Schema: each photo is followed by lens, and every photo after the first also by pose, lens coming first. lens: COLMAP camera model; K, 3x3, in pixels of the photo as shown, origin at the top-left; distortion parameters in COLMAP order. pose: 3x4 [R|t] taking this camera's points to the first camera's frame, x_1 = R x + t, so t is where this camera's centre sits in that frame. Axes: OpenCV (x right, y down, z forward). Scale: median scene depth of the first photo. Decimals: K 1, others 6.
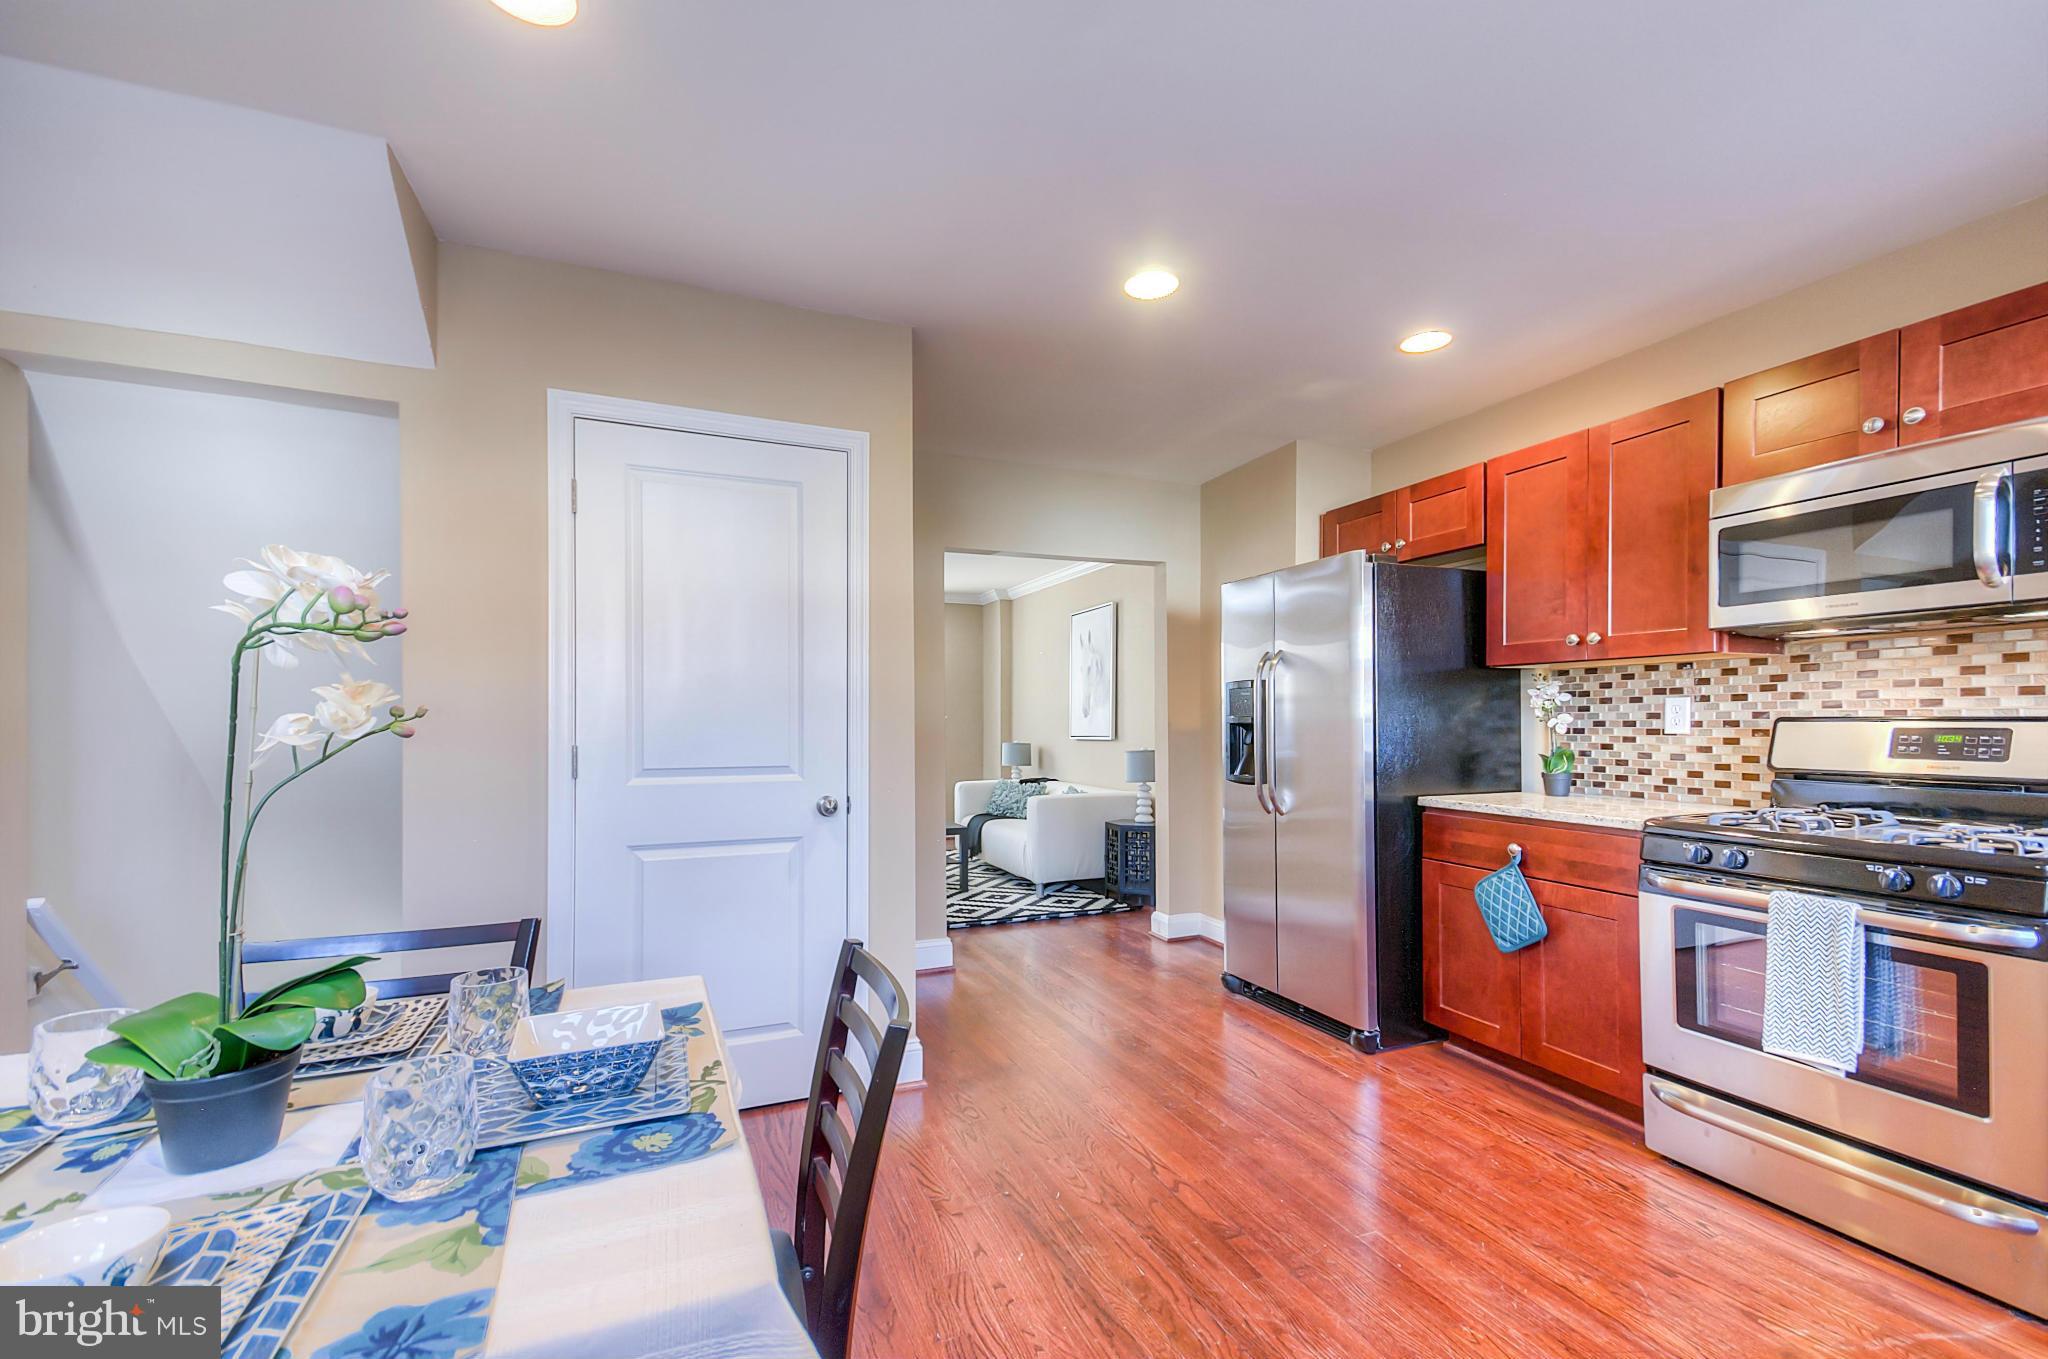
lens RADIAL K [[873.8, 0, 1028.8], [0, 873.8, 713.0], [0, 0, 1]] dist [0.112385, 0.000004]
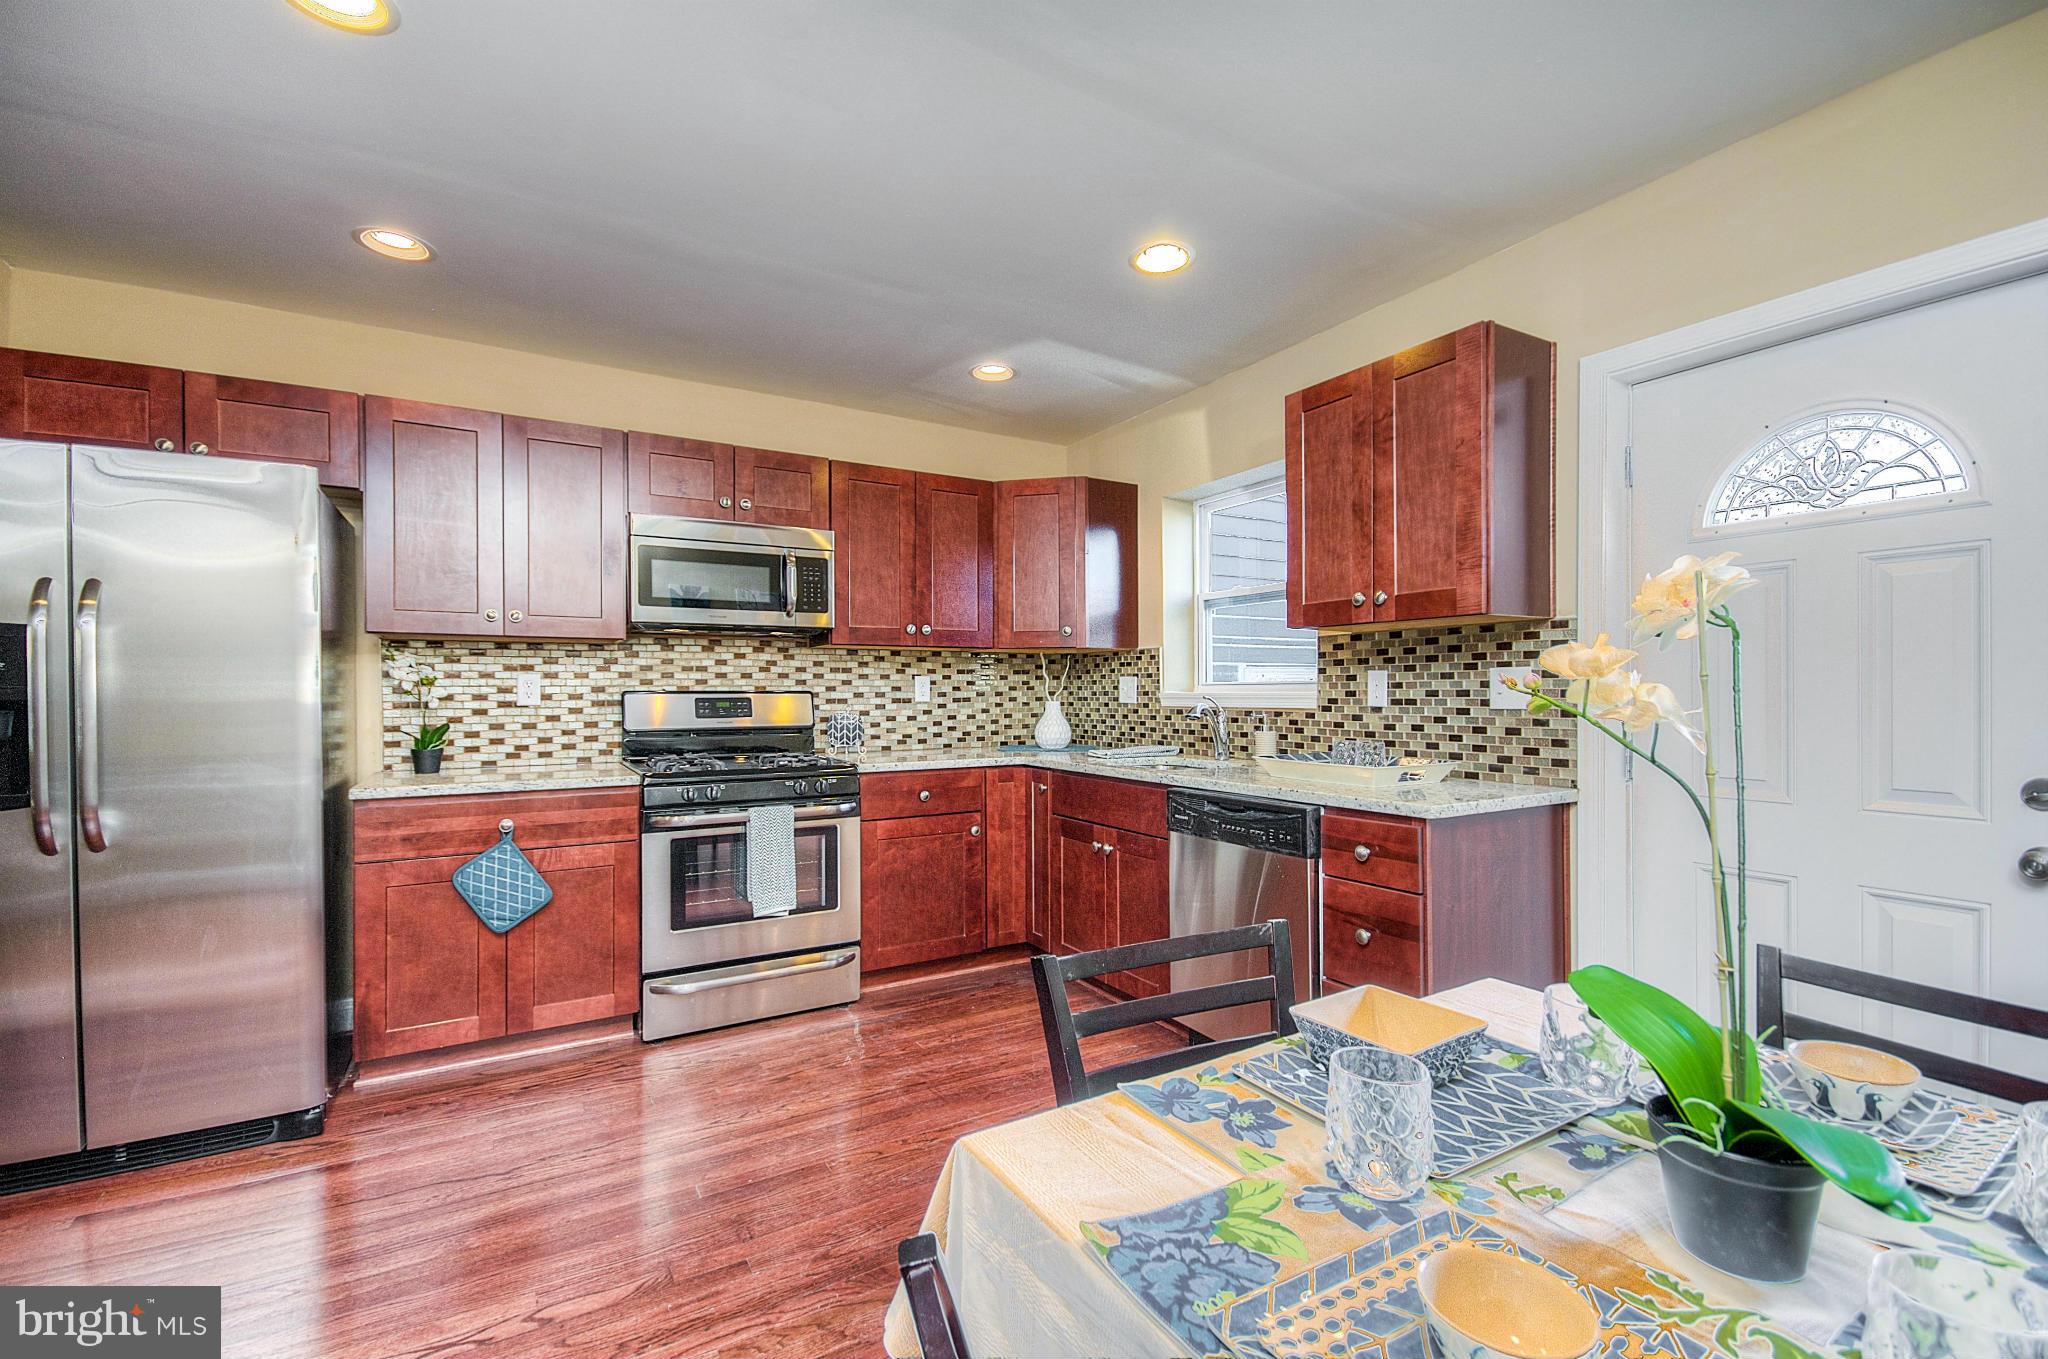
lens RADIAL K [[901.1, 0, 1024.0], [0, 901.1, 679.5], [0, 0, 1]] dist [-0.000291, 0.000060]
pose [[-0.099825, 0.019975, 0.994804, -0.572297], [-0.002227, 0.999791, -0.020299, 0.014136], [-0.995003, -0.004242, -0.099760, 0.628636]]
